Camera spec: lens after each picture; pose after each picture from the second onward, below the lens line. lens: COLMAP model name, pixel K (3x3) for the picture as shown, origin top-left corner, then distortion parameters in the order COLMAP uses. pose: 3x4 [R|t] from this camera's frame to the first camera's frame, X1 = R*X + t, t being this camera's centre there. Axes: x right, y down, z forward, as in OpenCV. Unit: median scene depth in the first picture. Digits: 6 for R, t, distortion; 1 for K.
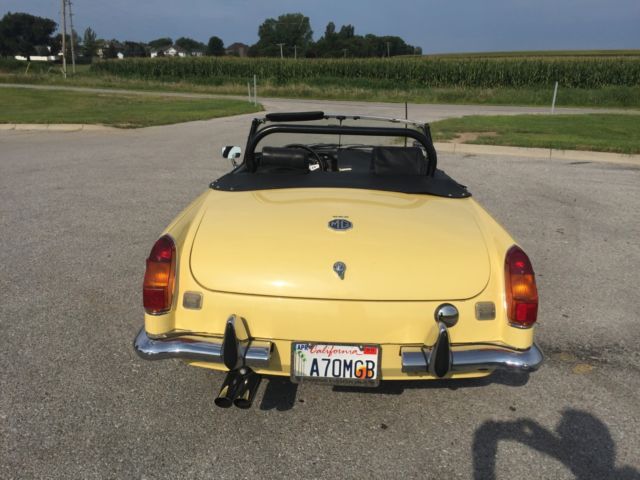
lens RADIAL K [[585.3, 0, 317.9], [0, 585.3, 240.9], [0, 0, 1]] dist [0.082236, -0.139116]
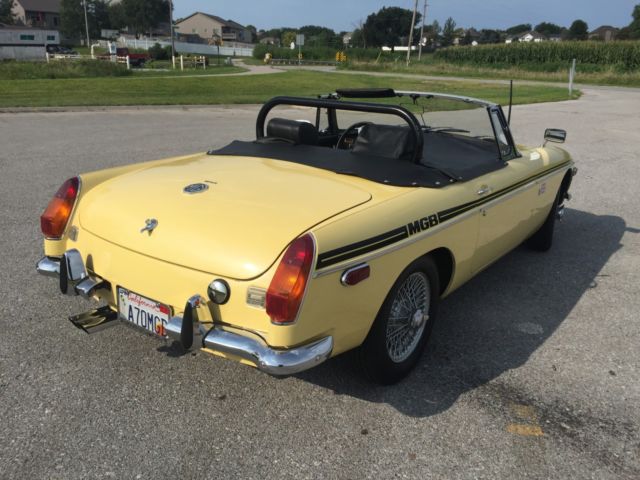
lens RADIAL K [[585.3, 0, 317.9], [0, 585.3, 240.9], [0, 0, 1]] dist [0.082236, -0.139116]
pose [[0.800586, 0.168170, -0.575135, 0.094881], [-0.159519, 0.984989, 0.065961, -0.004620], [0.577594, 0.038937, 0.815395, 0.033553]]
